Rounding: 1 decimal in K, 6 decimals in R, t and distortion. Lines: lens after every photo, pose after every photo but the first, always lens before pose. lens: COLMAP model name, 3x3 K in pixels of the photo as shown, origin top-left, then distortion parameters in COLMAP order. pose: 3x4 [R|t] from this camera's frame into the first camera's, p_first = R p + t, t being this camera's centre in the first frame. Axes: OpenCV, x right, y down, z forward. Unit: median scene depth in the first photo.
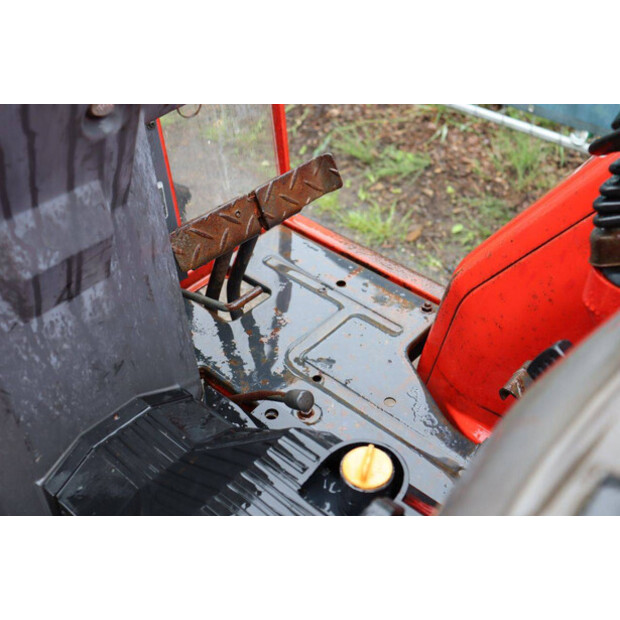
lens RADIAL K [[707.2, 0, 309.5], [0, 707.2, 308.9], [0, 0, 1]] dist [-0.012658, 0.000000]
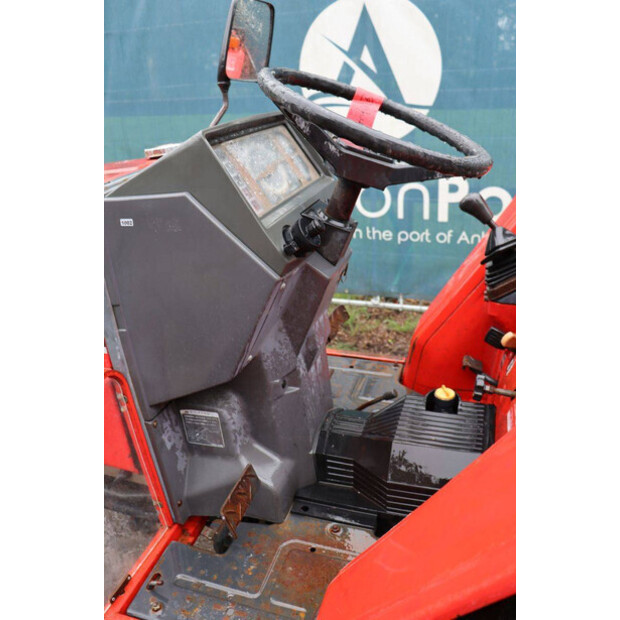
lens RADIAL K [[529.5, 0, 304.9], [0, 529.5, 309.0], [0, 0, 1]] dist [-0.128743, 0.069618]
pose [[0.919839, -0.197695, 0.338842, -0.928104], [0.291856, 0.922027, -0.254337, 0.261597], [-0.262140, 0.332842, 0.905814, -0.665370]]
